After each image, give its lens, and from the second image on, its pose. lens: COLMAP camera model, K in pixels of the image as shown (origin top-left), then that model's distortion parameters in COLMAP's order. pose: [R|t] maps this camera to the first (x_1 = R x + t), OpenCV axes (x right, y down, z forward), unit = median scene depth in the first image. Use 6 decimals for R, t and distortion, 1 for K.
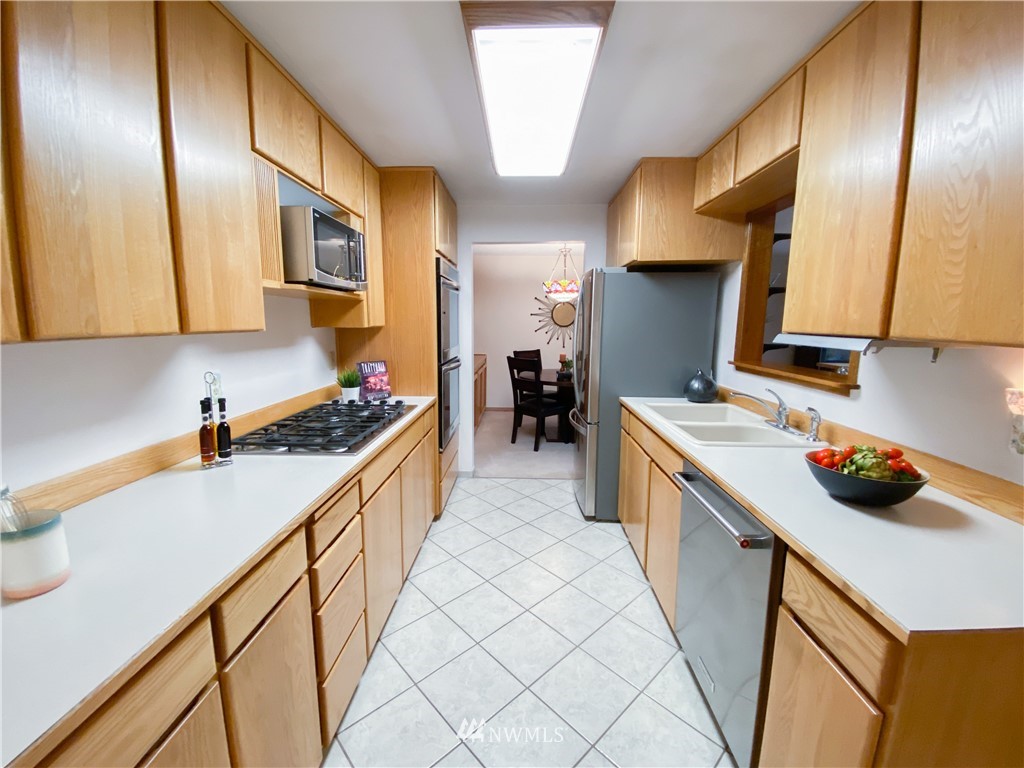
lens RADIAL K [[422.7, 0, 512.0], [0, 422.7, 384.0], [0, 0, 1]] dist [-0.000808, -0.000121]
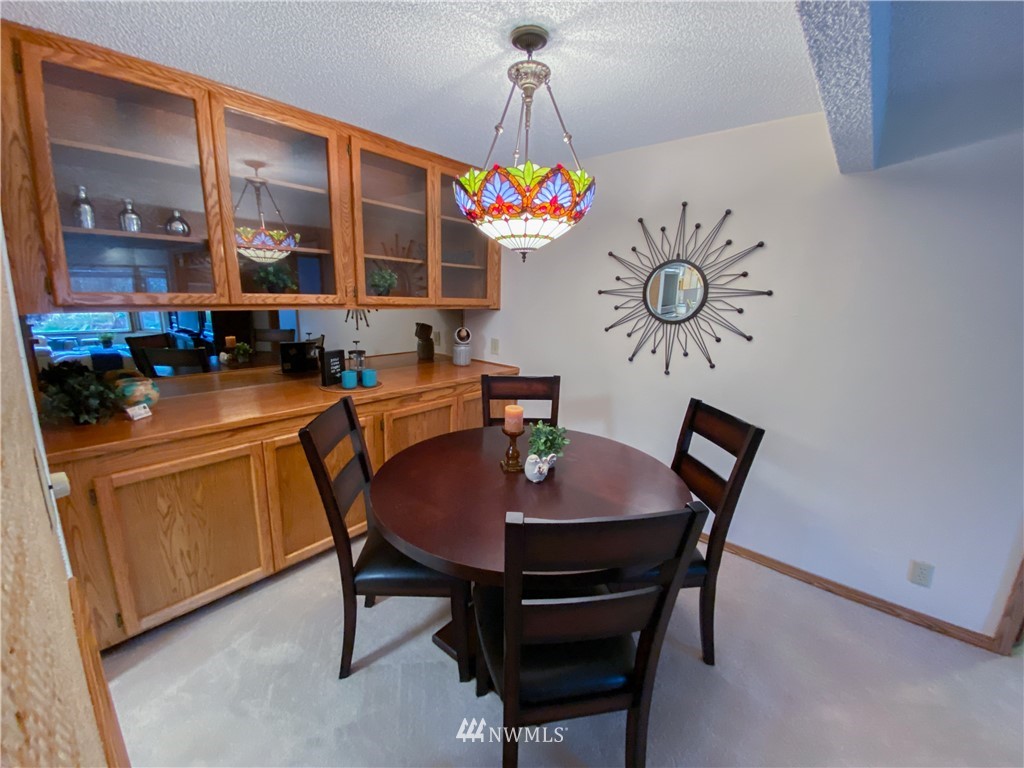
lens RADIAL K [[407.1, 0, 516.4], [0, 407.1, 386.1], [0, 0, 1]] dist [0.001794, -0.000100]
pose [[0.794163, 0.149089, -0.589133, 0.244351], [-0.115743, 0.988802, 0.094207, -0.096210], [0.596581, -0.006628, 0.802526, 0.600788]]
